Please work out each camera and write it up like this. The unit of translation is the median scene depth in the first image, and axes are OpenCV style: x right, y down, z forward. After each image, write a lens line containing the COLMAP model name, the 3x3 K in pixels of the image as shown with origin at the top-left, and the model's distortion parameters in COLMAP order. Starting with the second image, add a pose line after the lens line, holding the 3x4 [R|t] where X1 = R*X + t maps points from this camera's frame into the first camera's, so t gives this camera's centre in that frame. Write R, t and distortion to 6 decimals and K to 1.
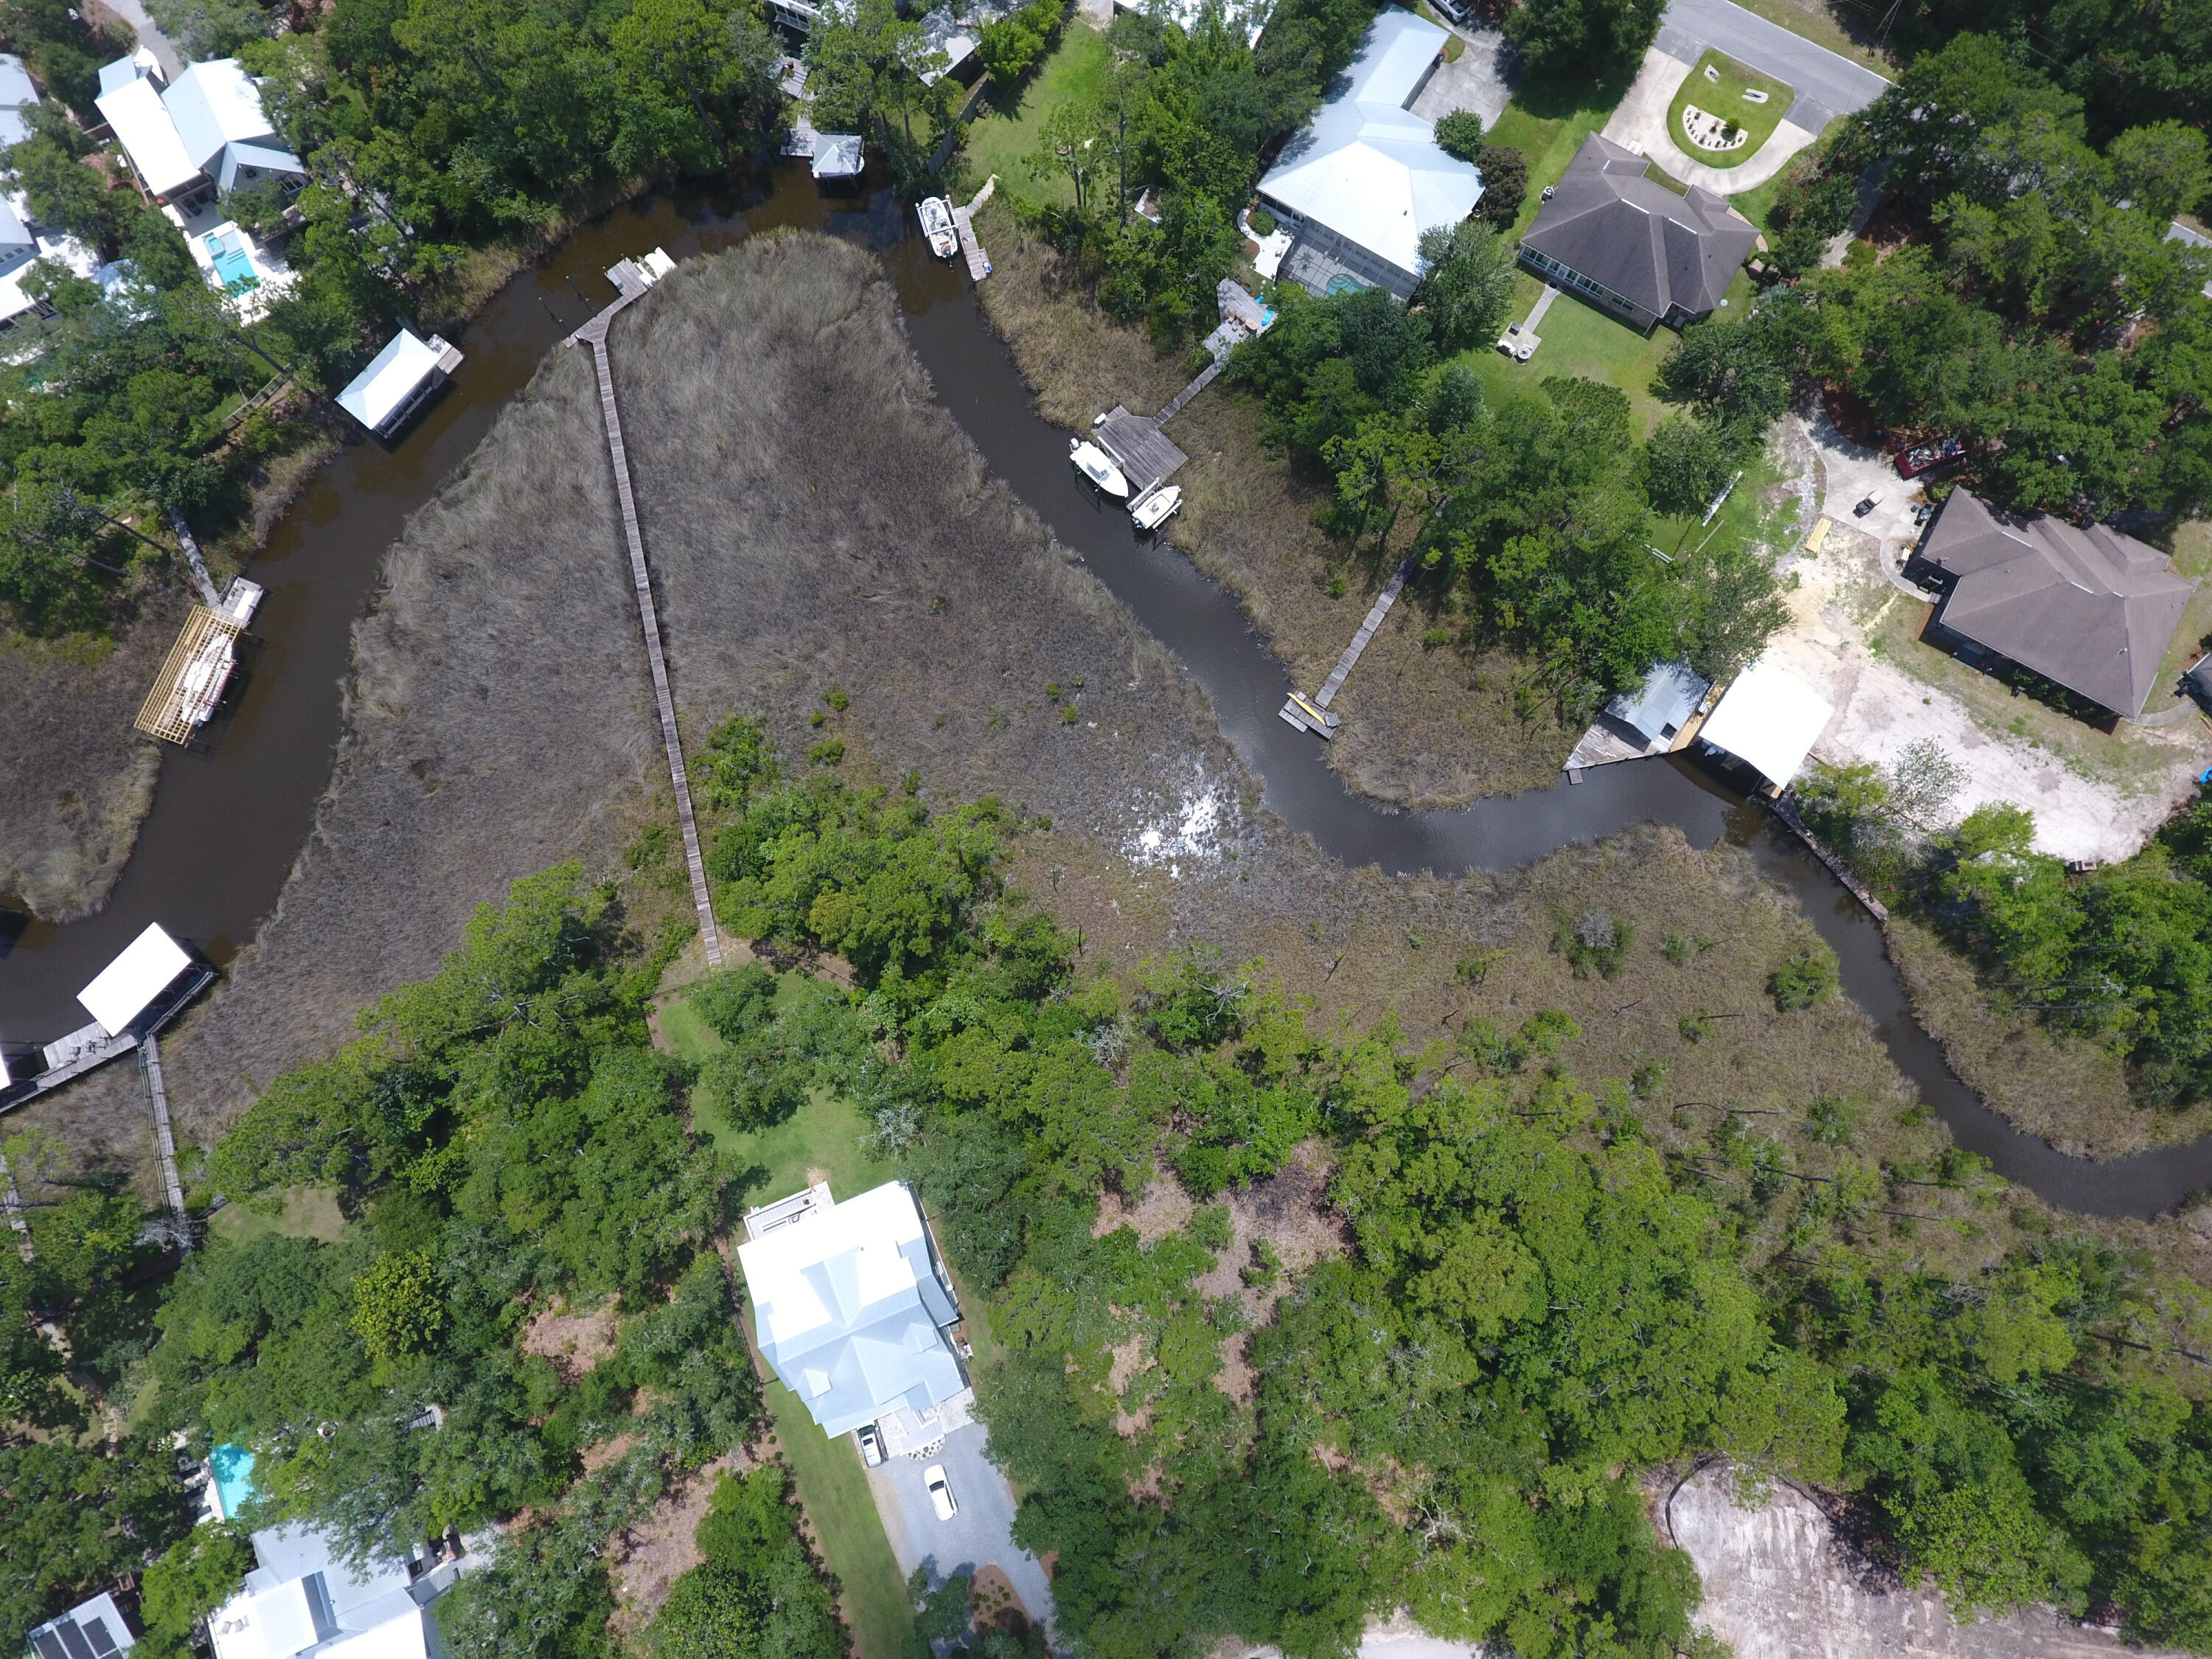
lens RADIAL K [[1300.2, 0, 1097.6], [0, 1300.2, 831.6], [0, 0, 1]] dist [-0.005516, 0.000321]
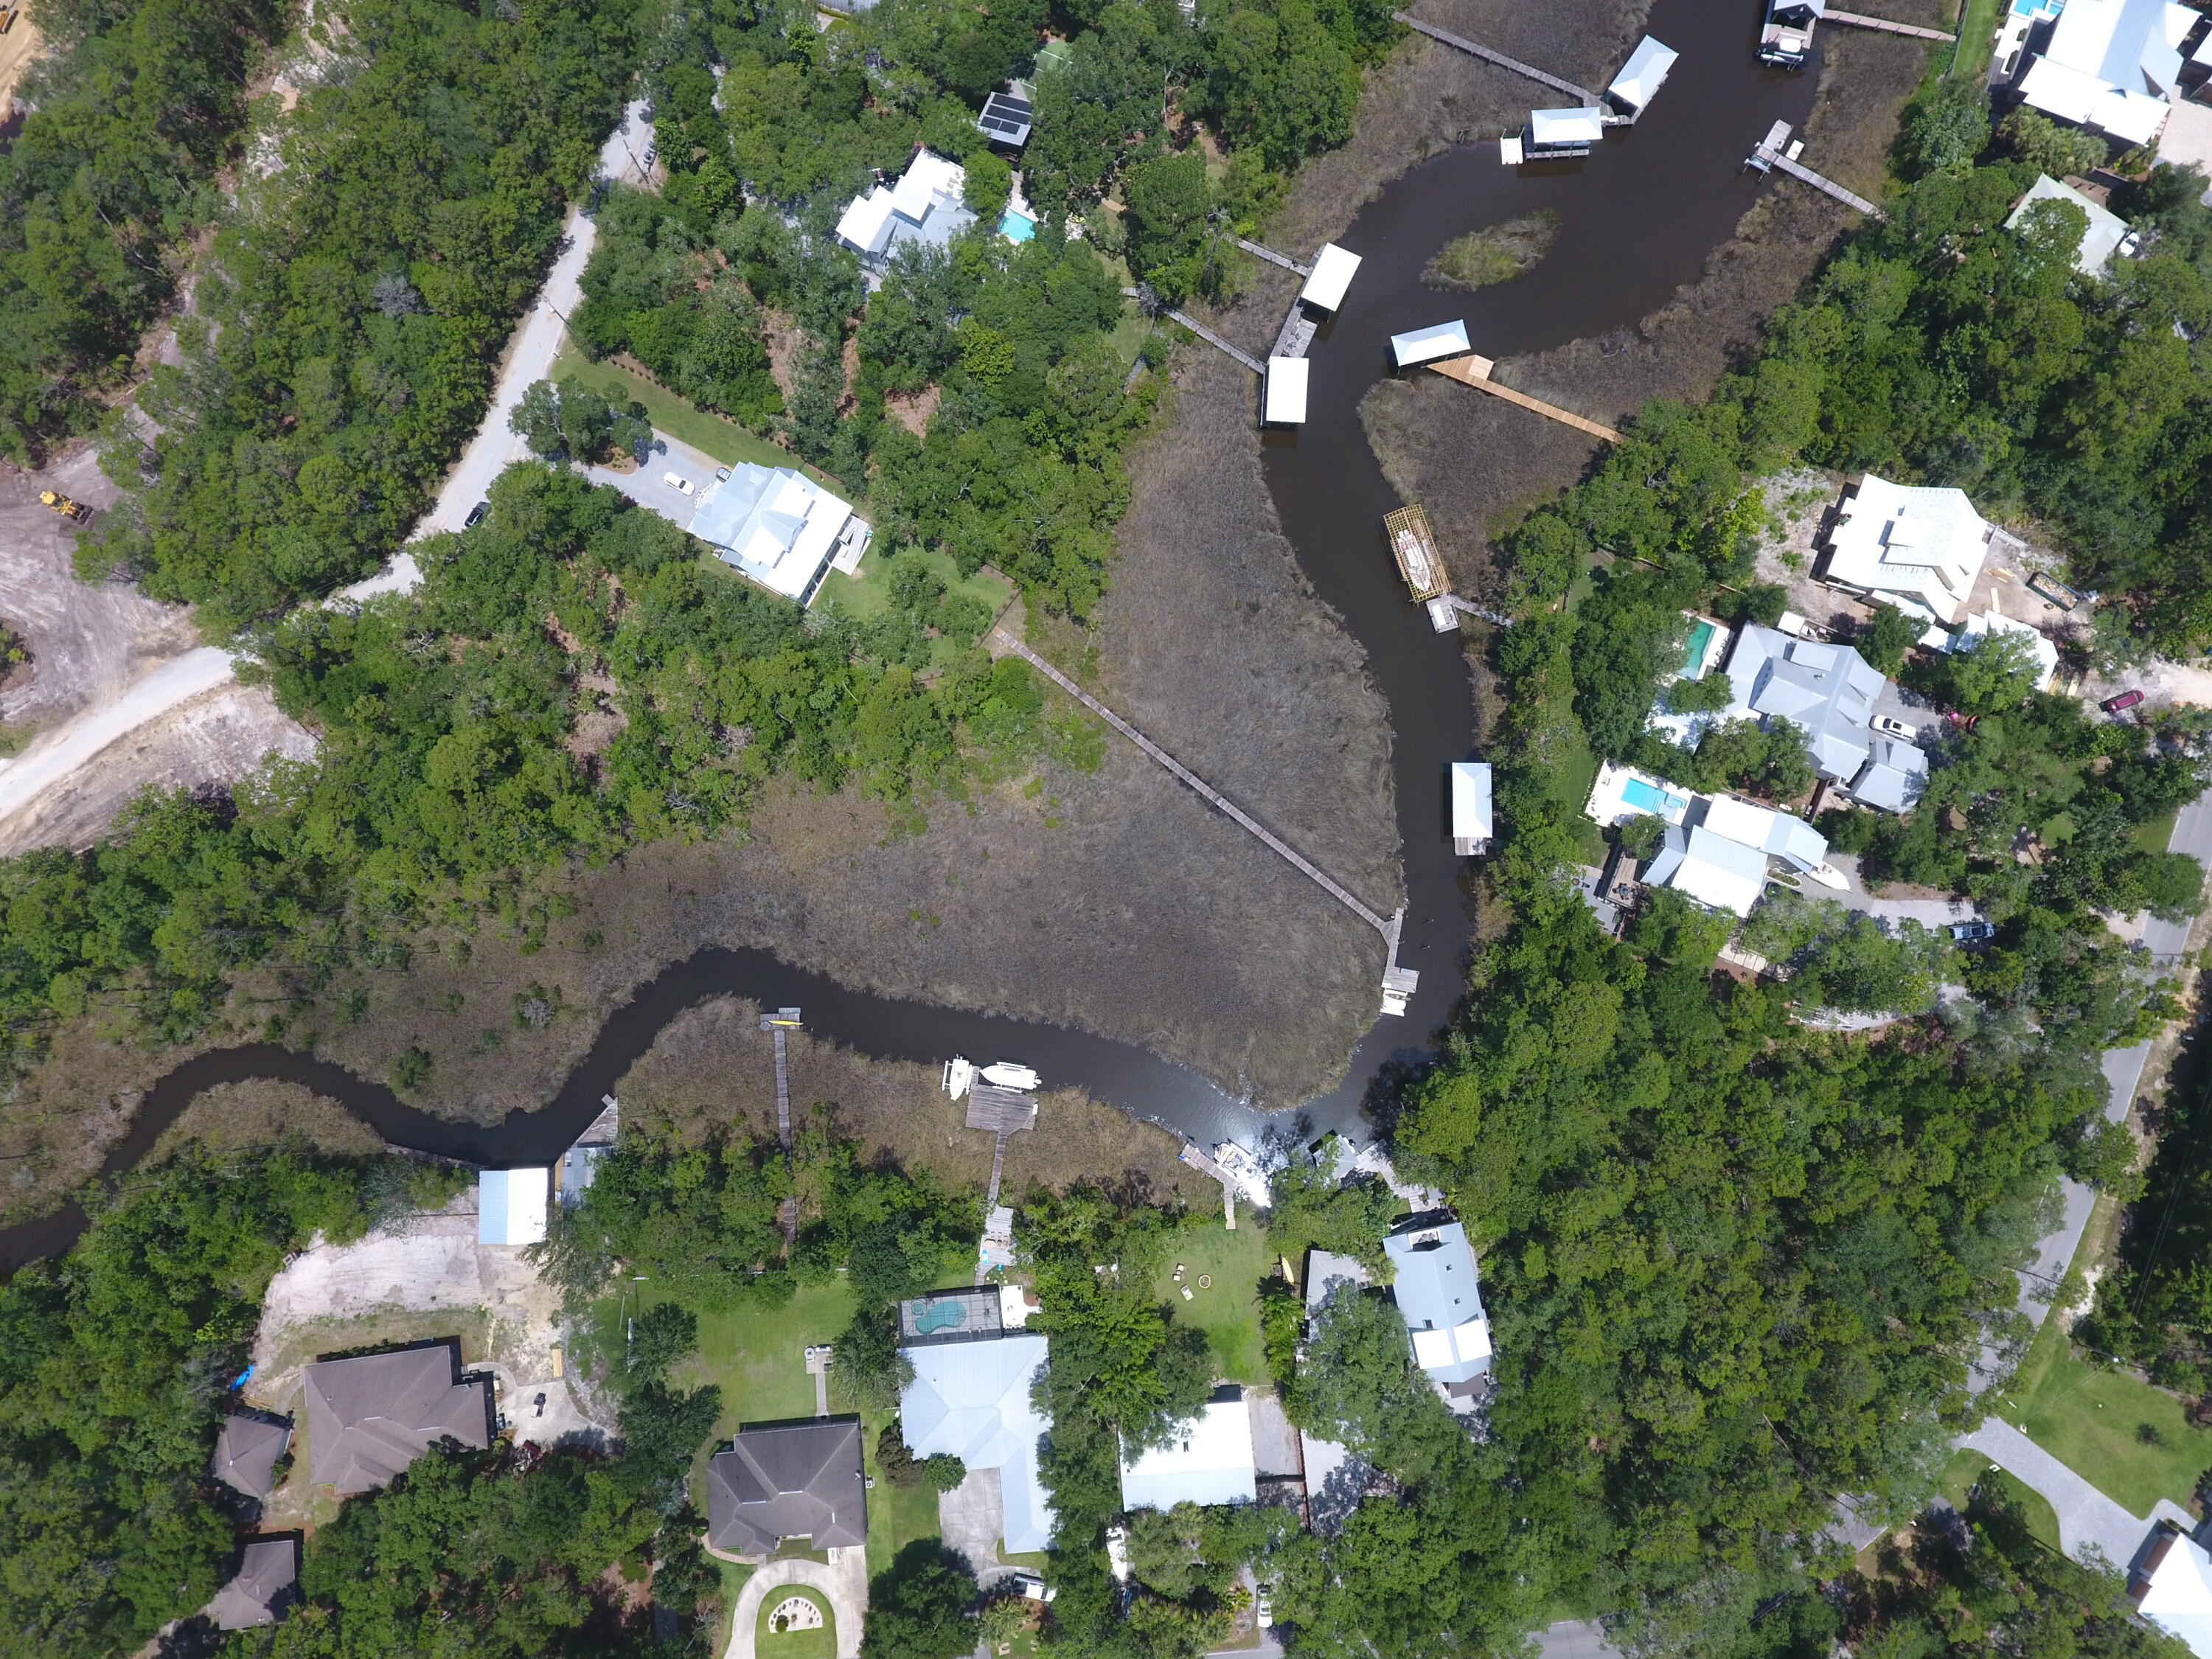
lens RADIAL K [[1289.8, 0, 1096.5], [0, 1289.8, 832.5], [0, 0, 1]] dist [-0.005074, 0.000114]
pose [[-0.785700, 0.617963, -0.028229, -0.191236], [-0.597150, -0.745741, 0.295436, -0.552577], [0.161517, 0.248981, 0.954945, -0.330916]]
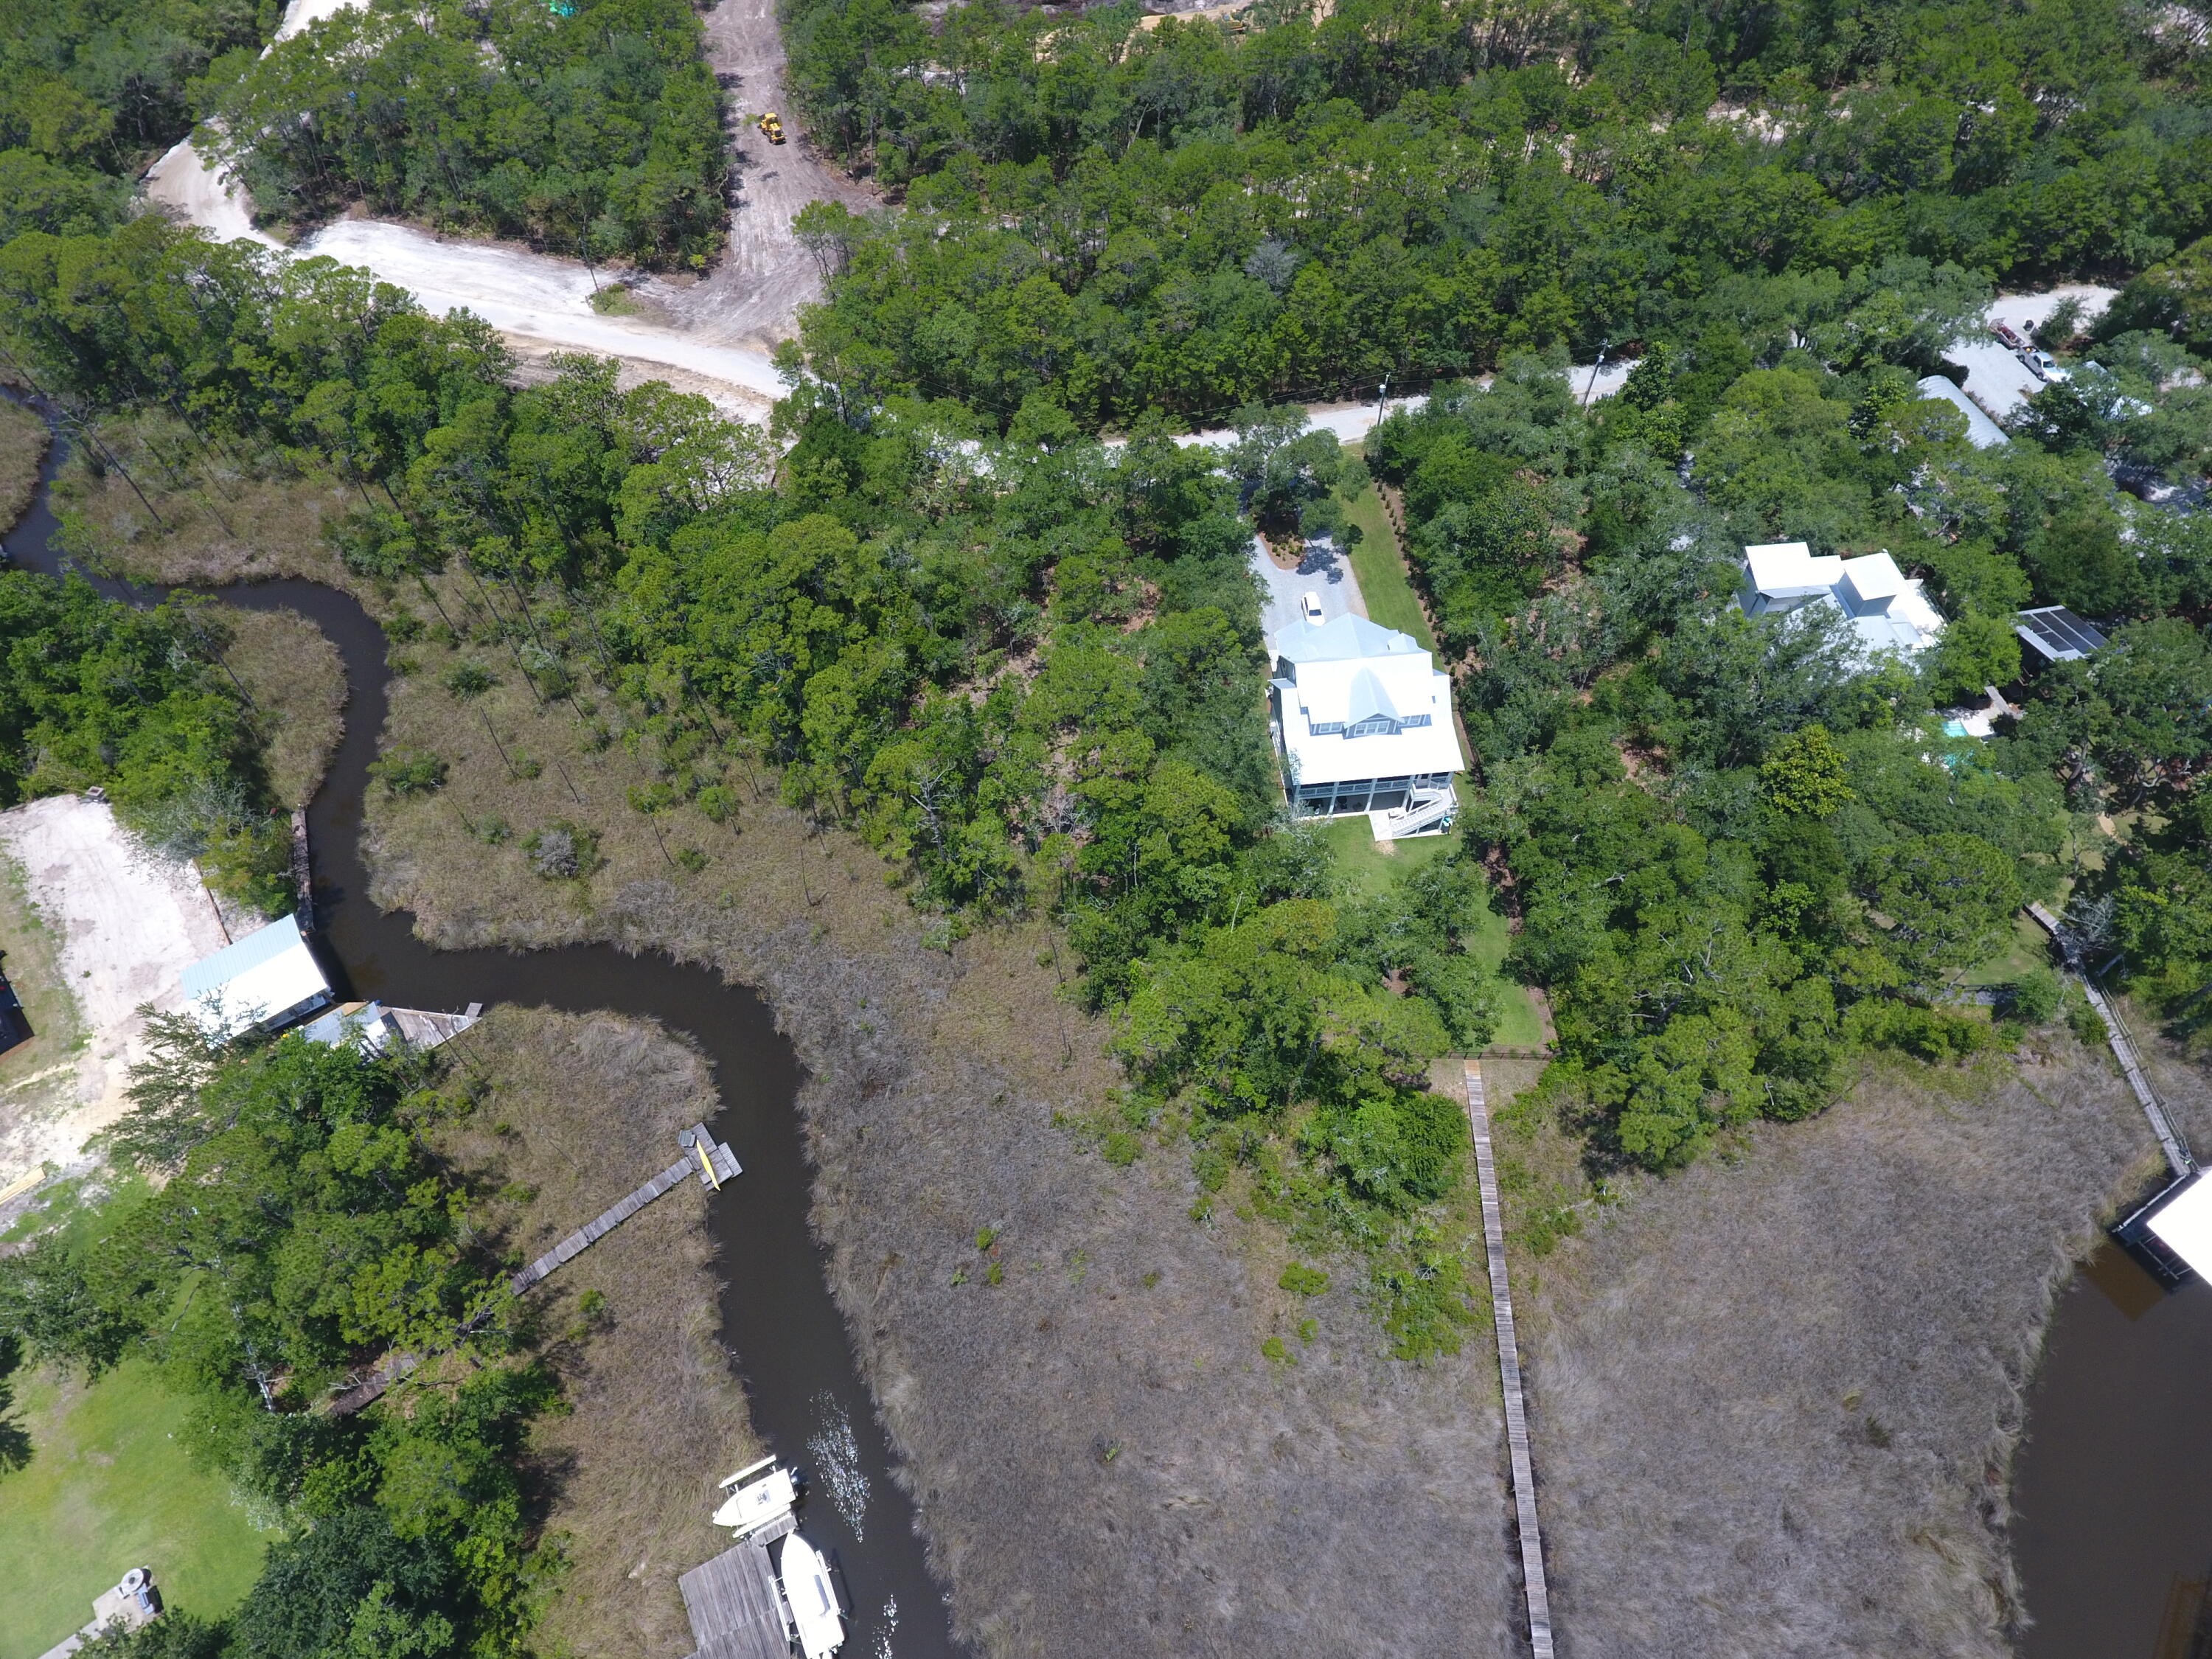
lens RADIAL K [[1300.2, 0, 1097.6], [0, 1300.2, 831.6], [0, 0, 1]] dist [-0.005516, 0.000321]
pose [[-0.956120, -0.217963, 0.195770, -0.183485], [0.292185, -0.660400, 0.691737, -0.443701], [-0.021486, 0.718585, 0.695107, 0.282237]]
